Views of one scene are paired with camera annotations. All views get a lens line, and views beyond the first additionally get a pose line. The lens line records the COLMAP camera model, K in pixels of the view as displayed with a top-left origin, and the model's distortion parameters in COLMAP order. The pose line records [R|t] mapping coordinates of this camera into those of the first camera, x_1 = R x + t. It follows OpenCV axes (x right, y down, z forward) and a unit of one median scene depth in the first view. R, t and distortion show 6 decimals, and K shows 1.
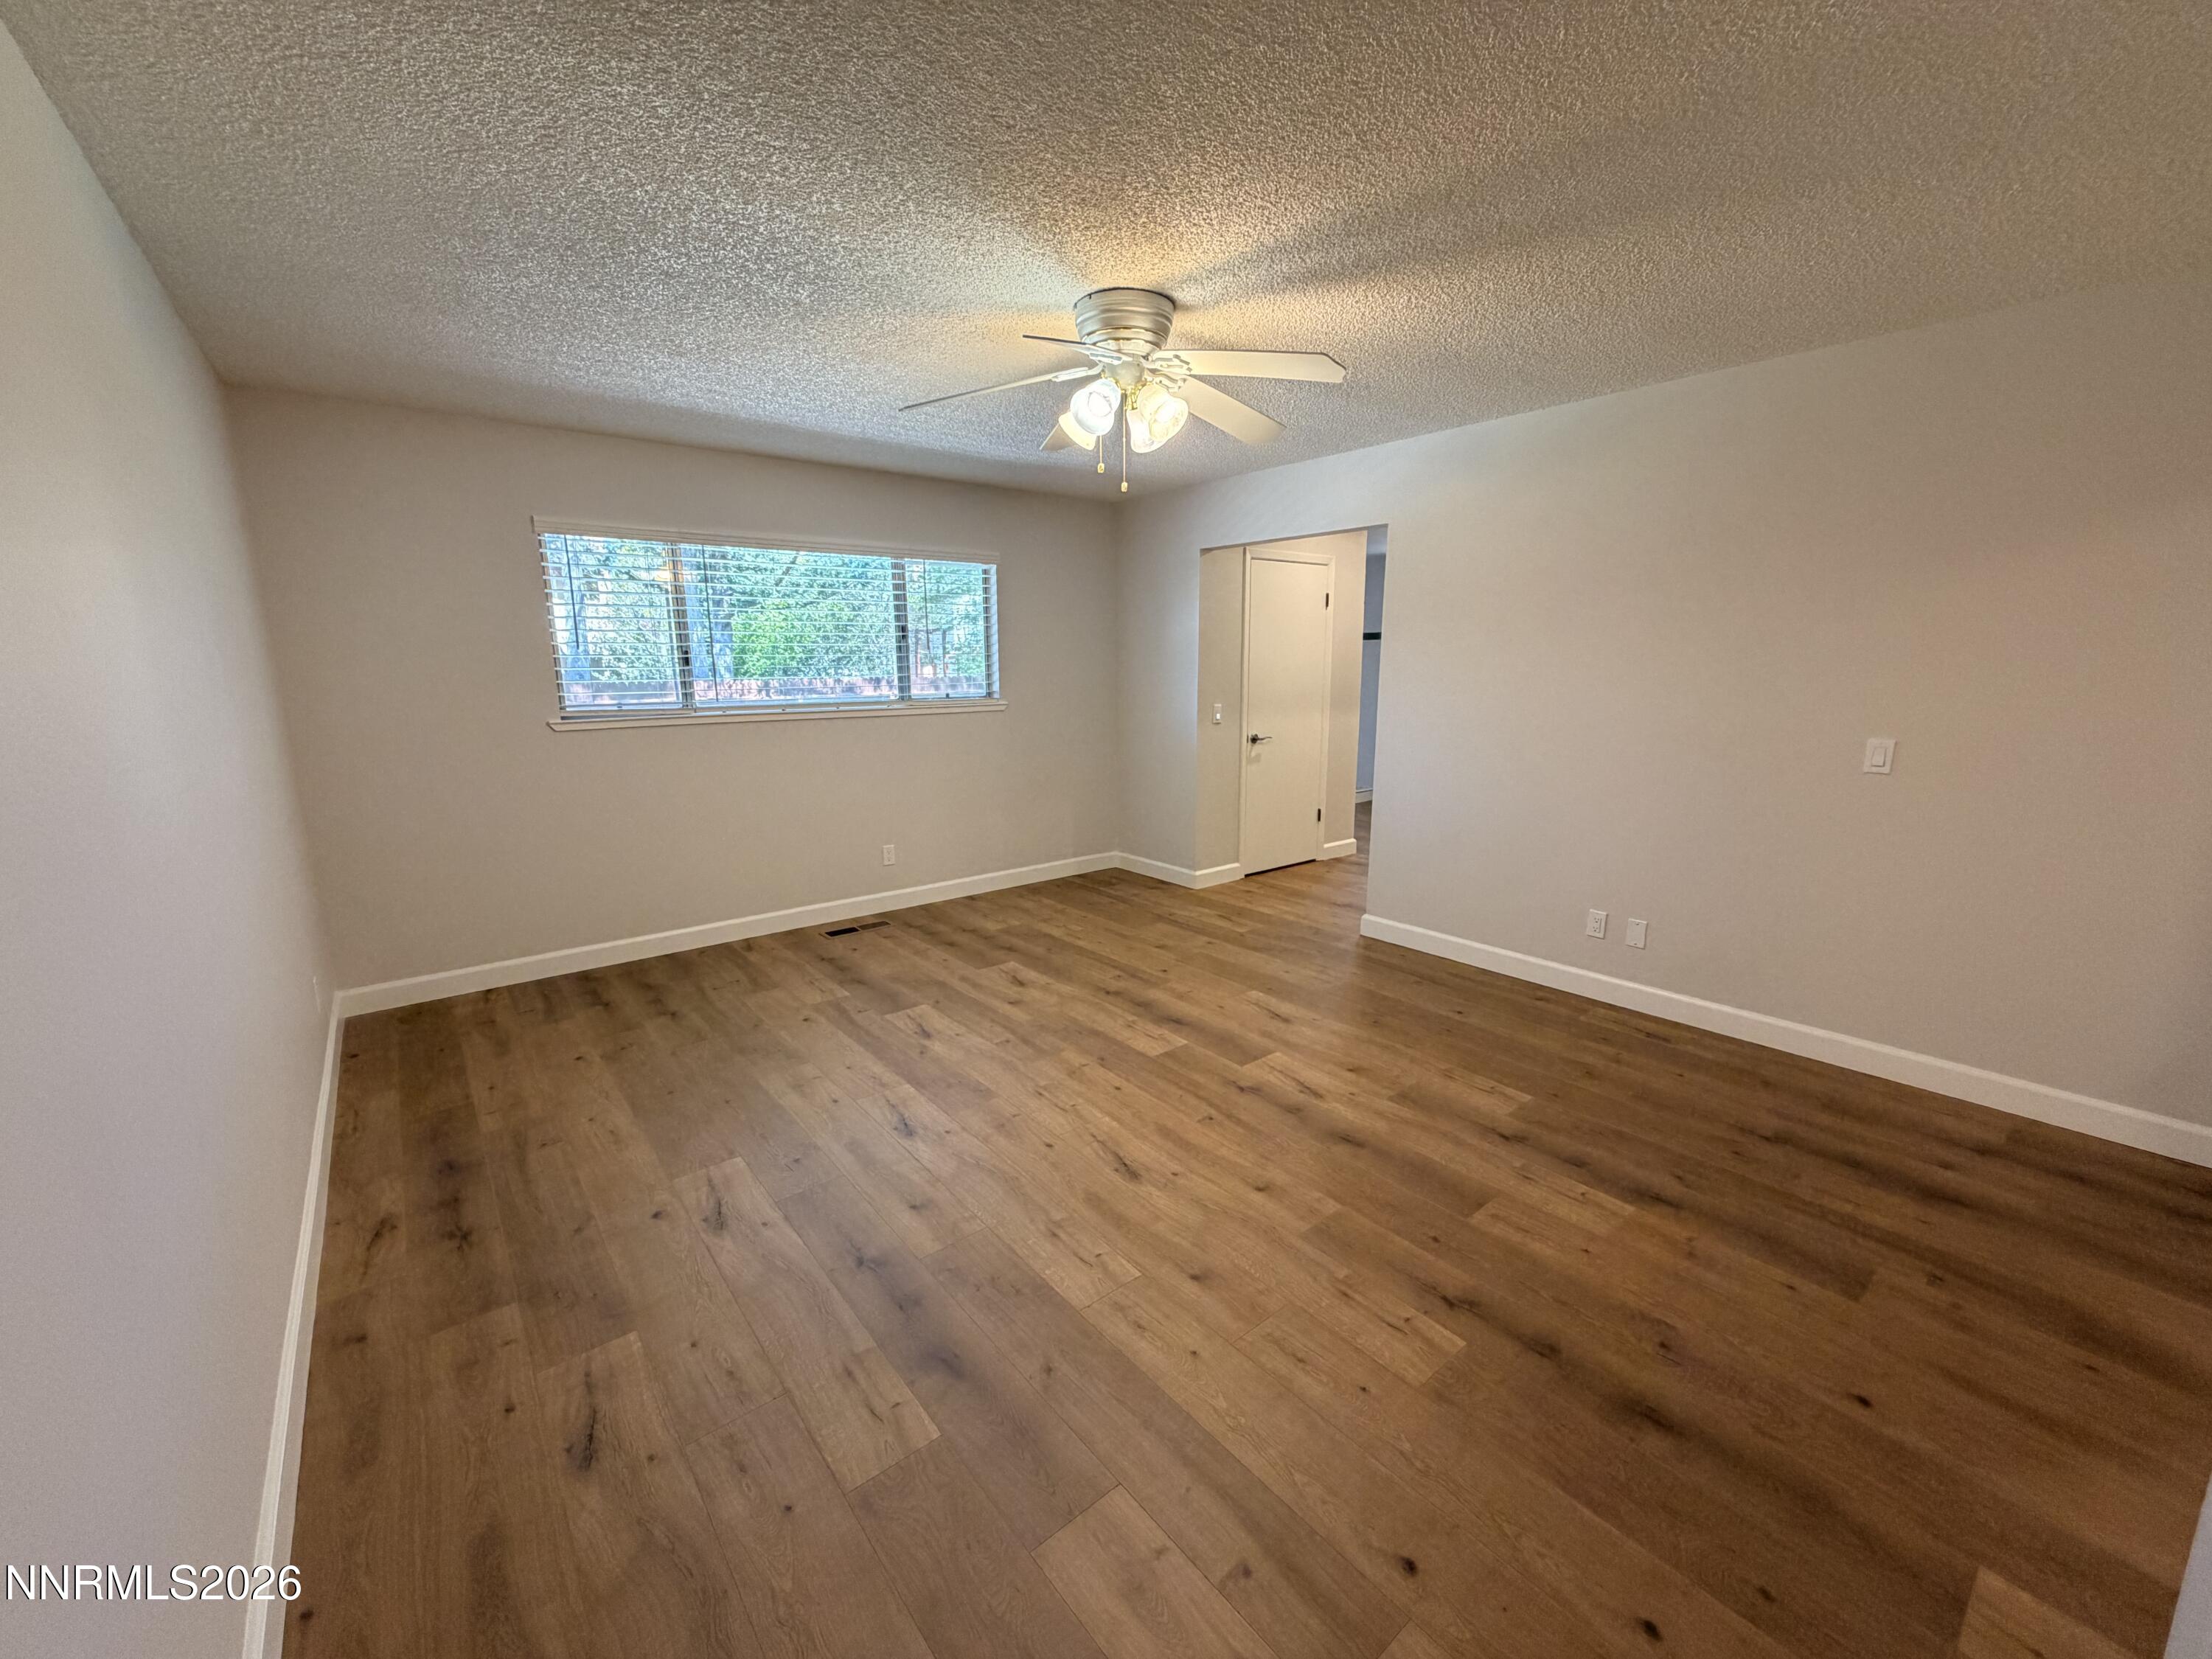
lens RADIAL K [[880.2, 0, 1100.2], [0, 880.2, 831.5], [0, 0, 1]] dist [0.001014, 0.000036]
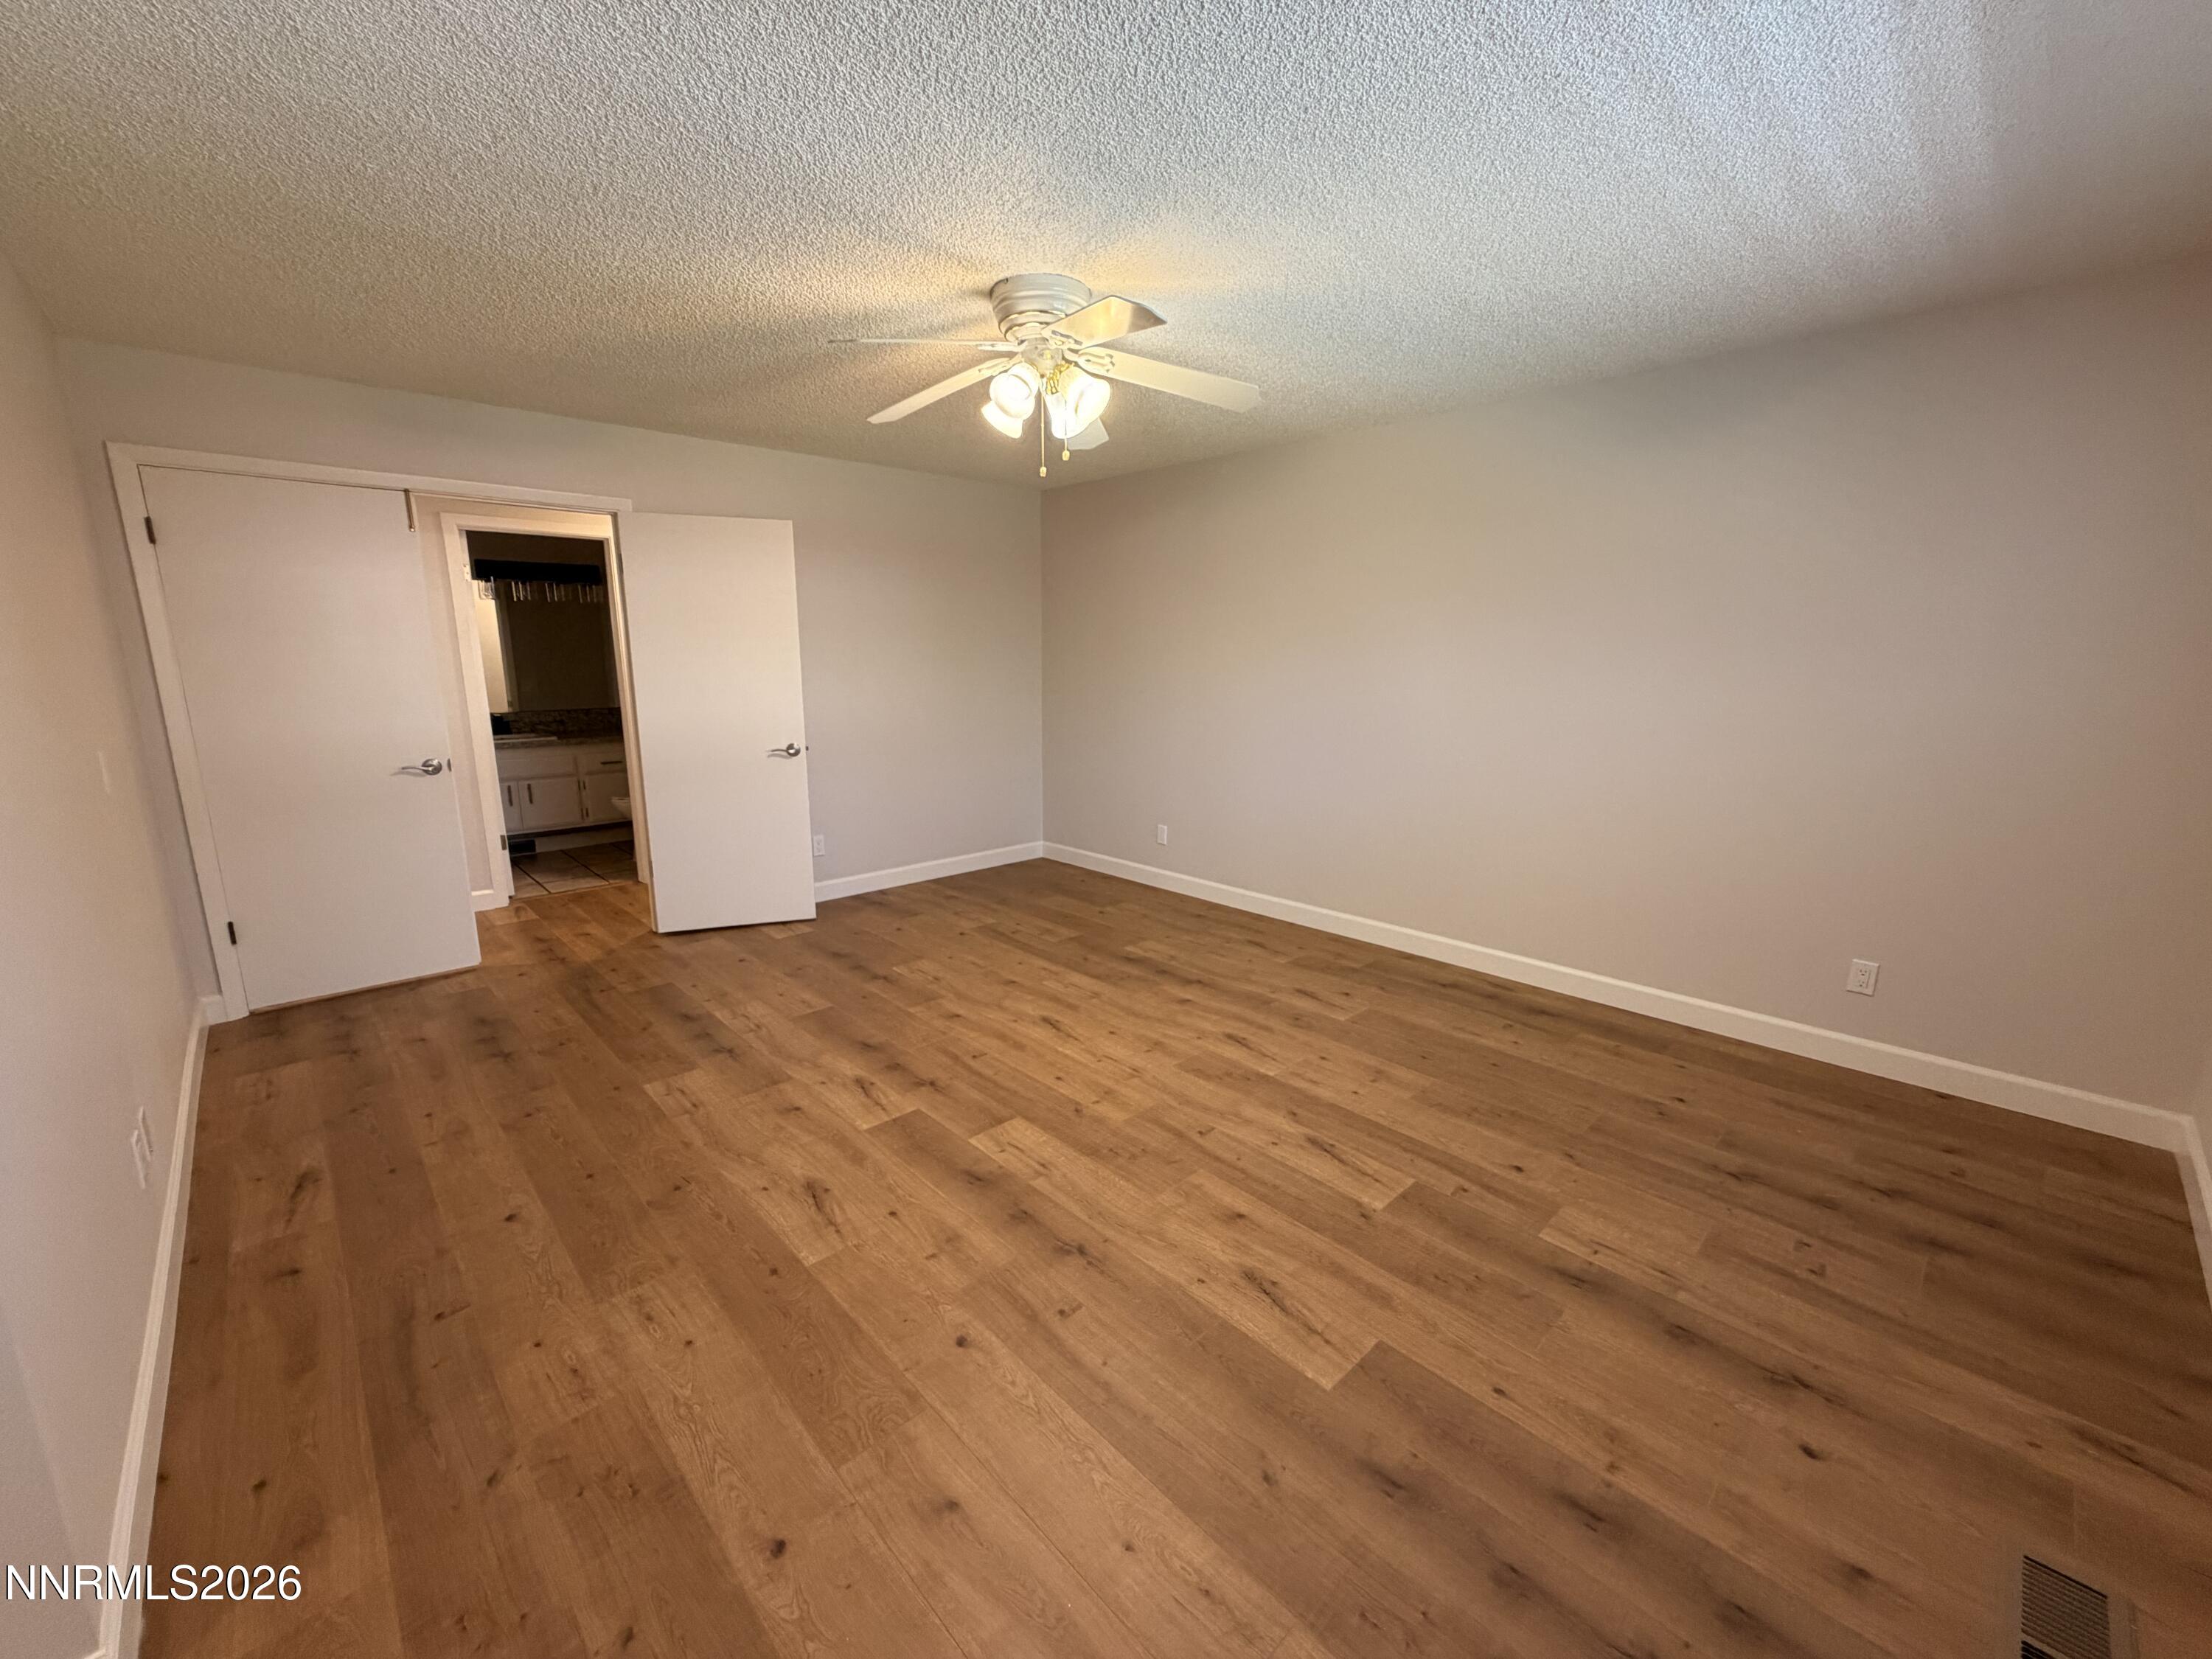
lens RADIAL K [[880.2, 0, 1100.2], [0, 880.2, 831.5], [0, 0, 1]] dist [0.001014, 0.000036]
pose [[-0.996626, 0.024217, -0.078428, 0.042932], [-0.008324, 0.920739, 0.390089, -0.338392], [0.081659, 0.389426, -0.917431, 1.741258]]
